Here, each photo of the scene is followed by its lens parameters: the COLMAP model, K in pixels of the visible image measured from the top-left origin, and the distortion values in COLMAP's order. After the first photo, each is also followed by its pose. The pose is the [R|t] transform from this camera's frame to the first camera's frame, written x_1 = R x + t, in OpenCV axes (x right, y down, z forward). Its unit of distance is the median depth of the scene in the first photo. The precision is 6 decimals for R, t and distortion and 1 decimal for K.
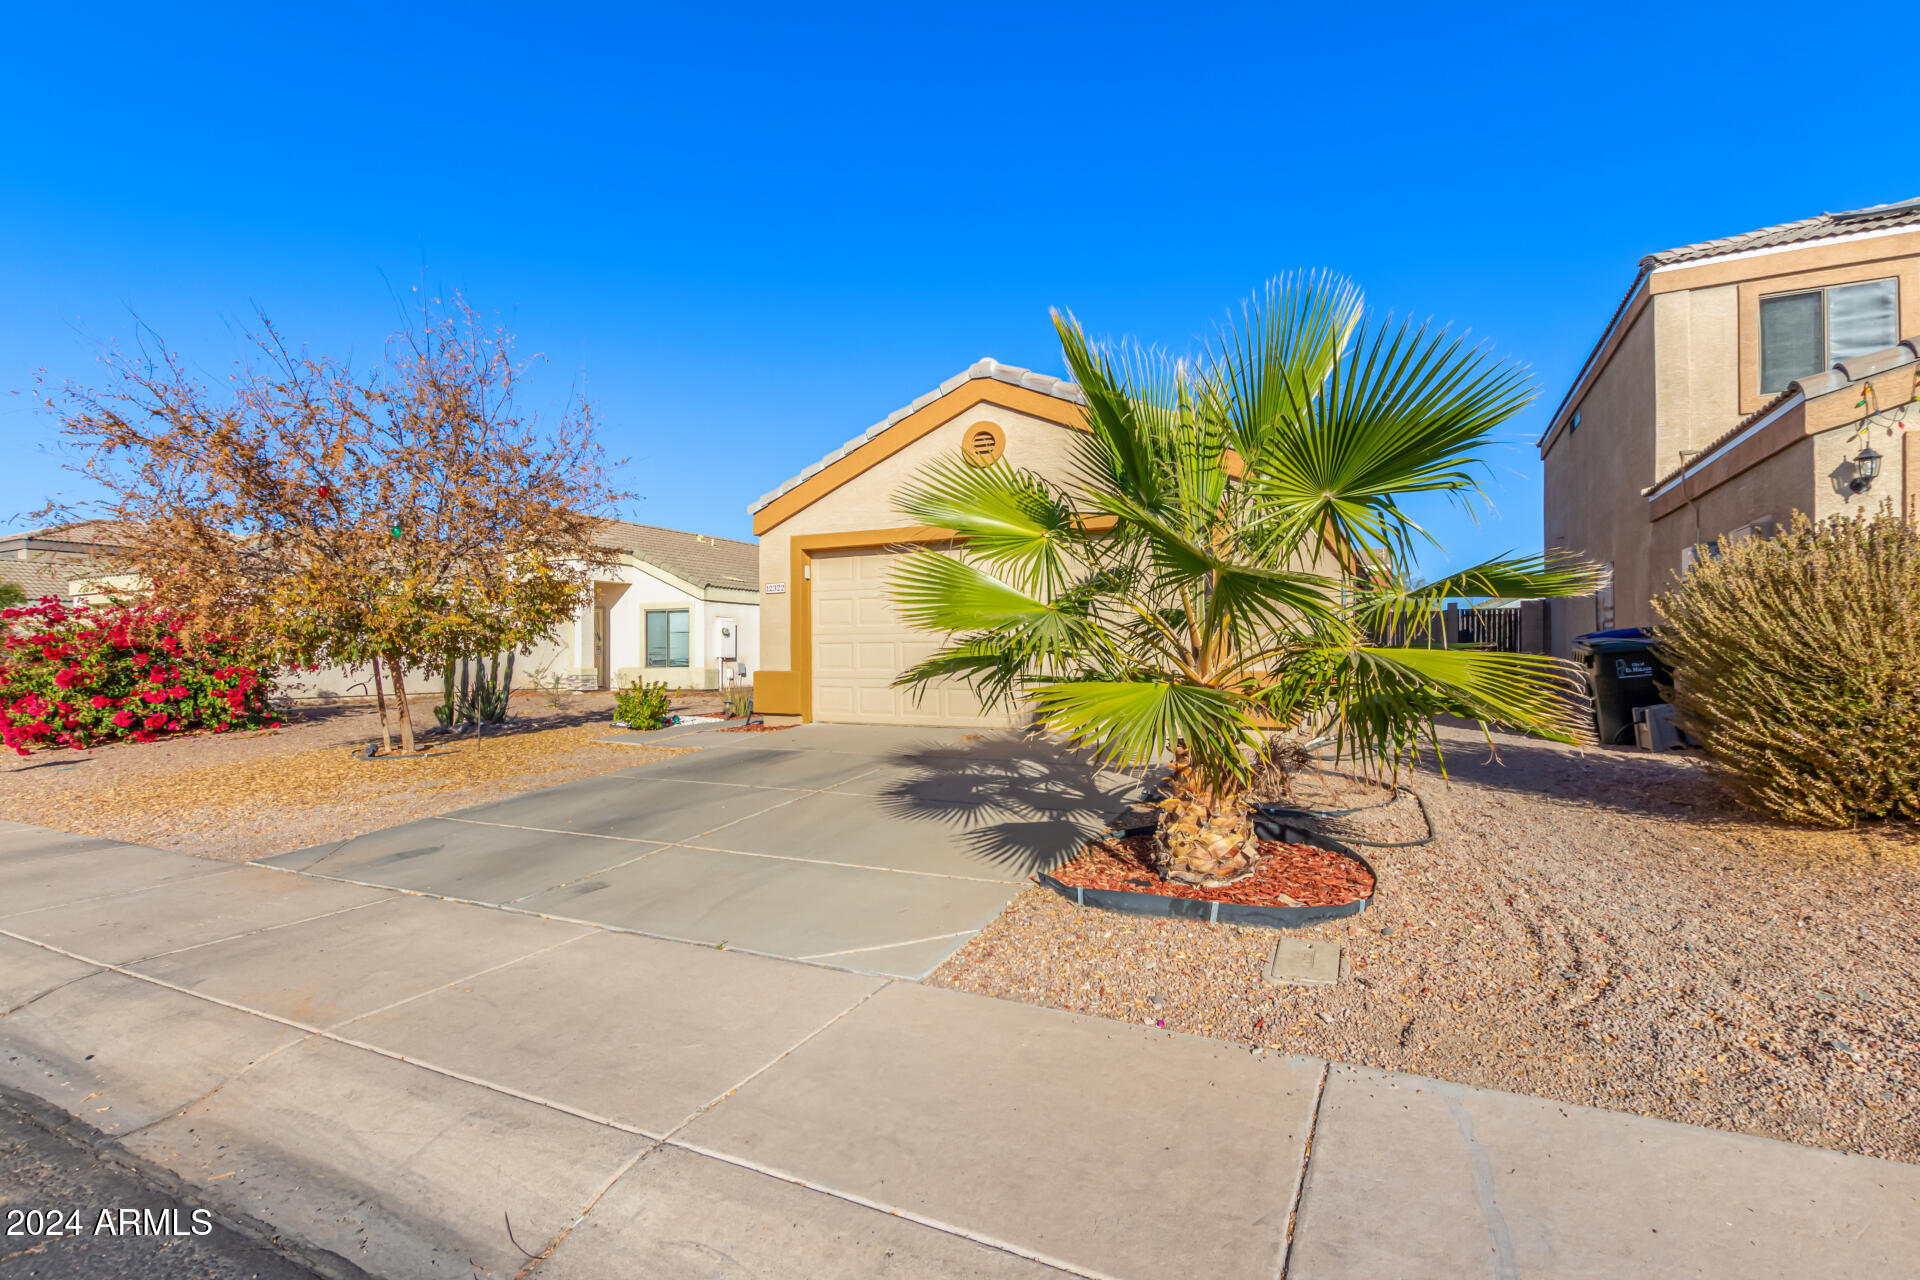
lens RADIAL K [[881.7, 0, 968.5], [0, 881.7, 647.1], [0, 0, 1]] dist [0.004670, -0.003409]
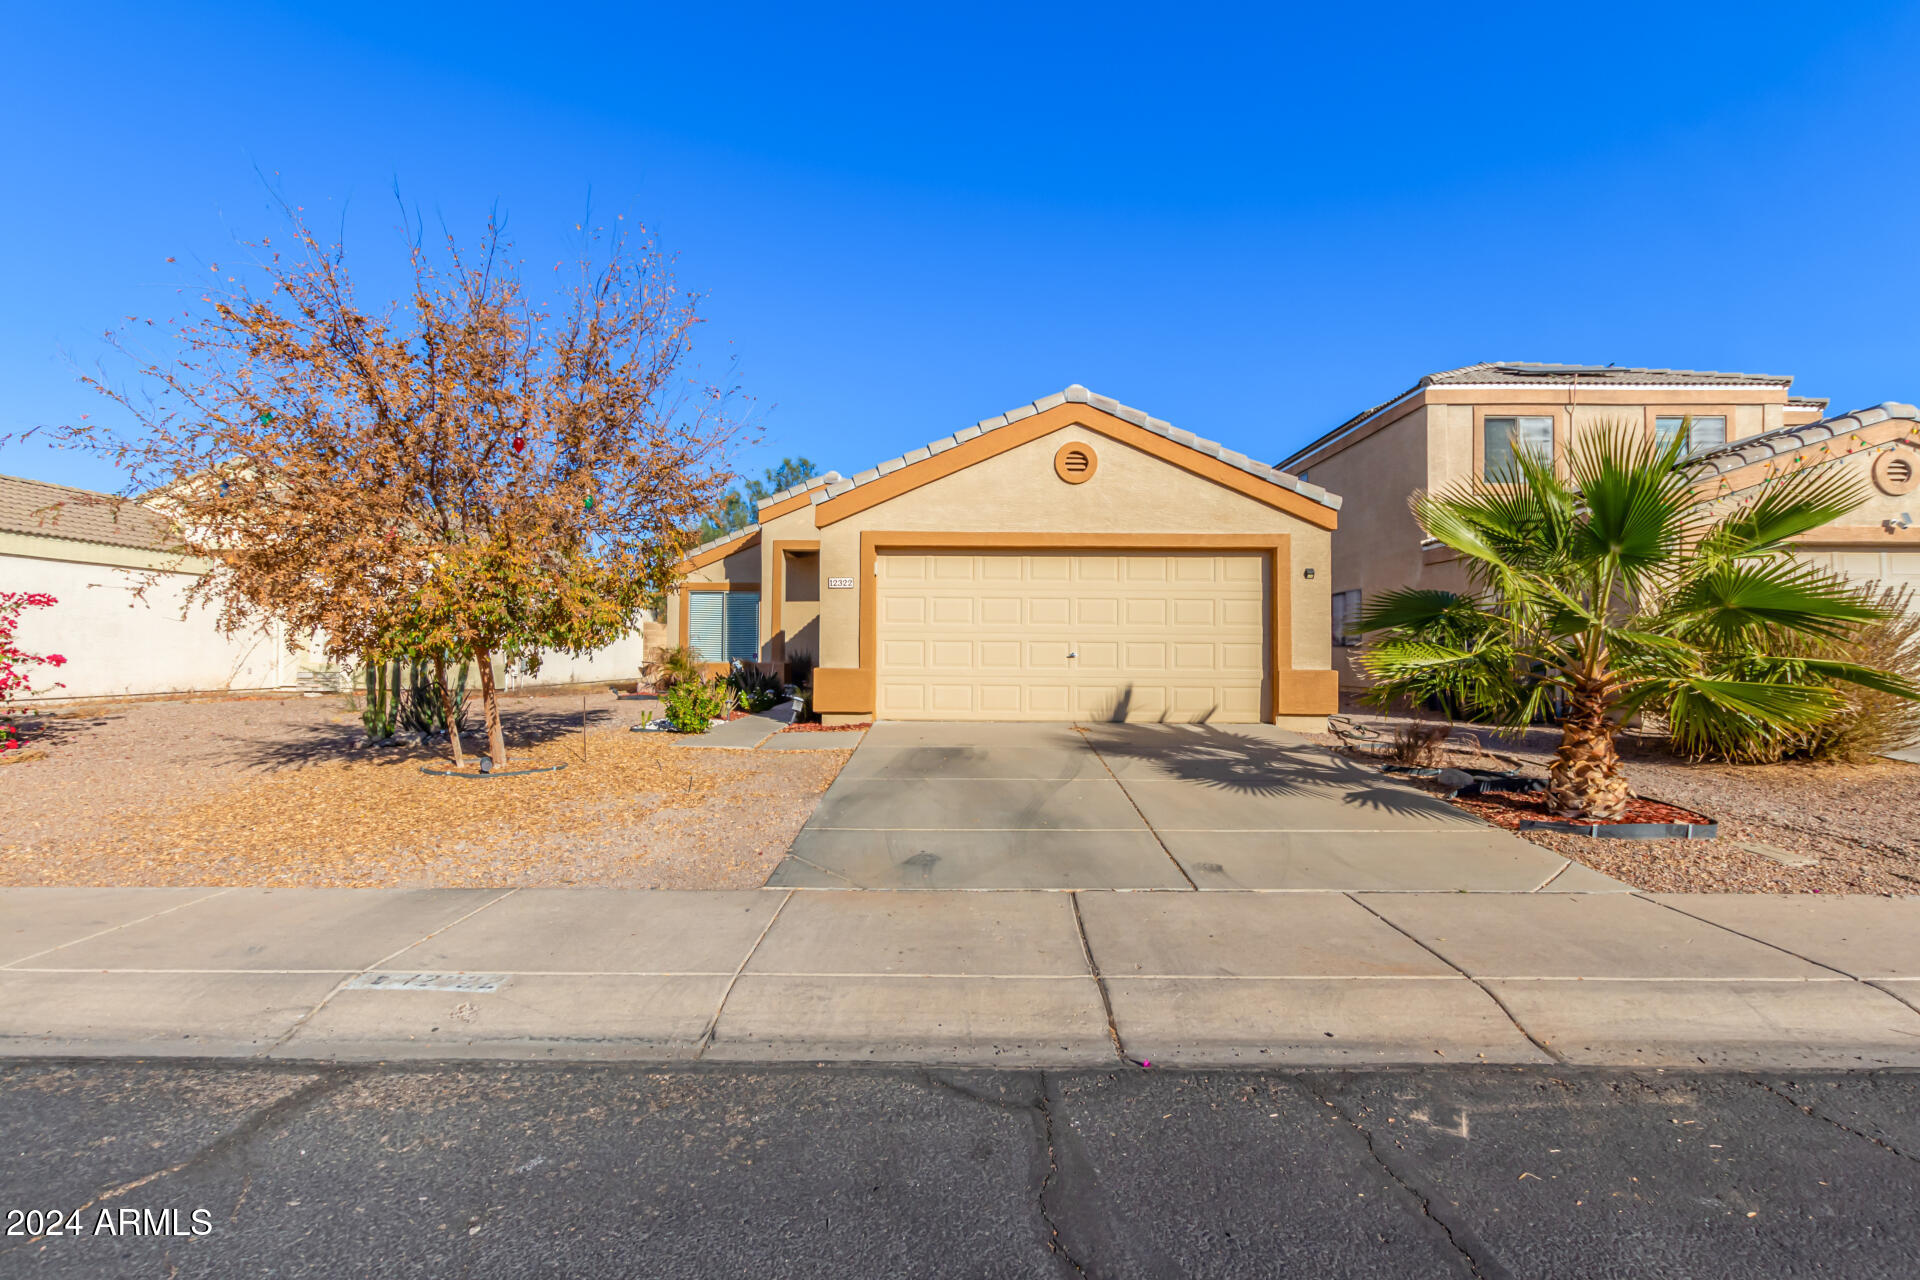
lens RADIAL K [[881.7, 0, 961.4], [0, 881.7, 638.4], [0, 0, 1]] dist [0.004670, -0.003409]
pose [[0.897135, 0.018658, 0.441362, -0.546524], [-0.015525, 0.999822, -0.010708, 0.002611], [-0.441484, 0.002754, 0.897265, 0.071817]]
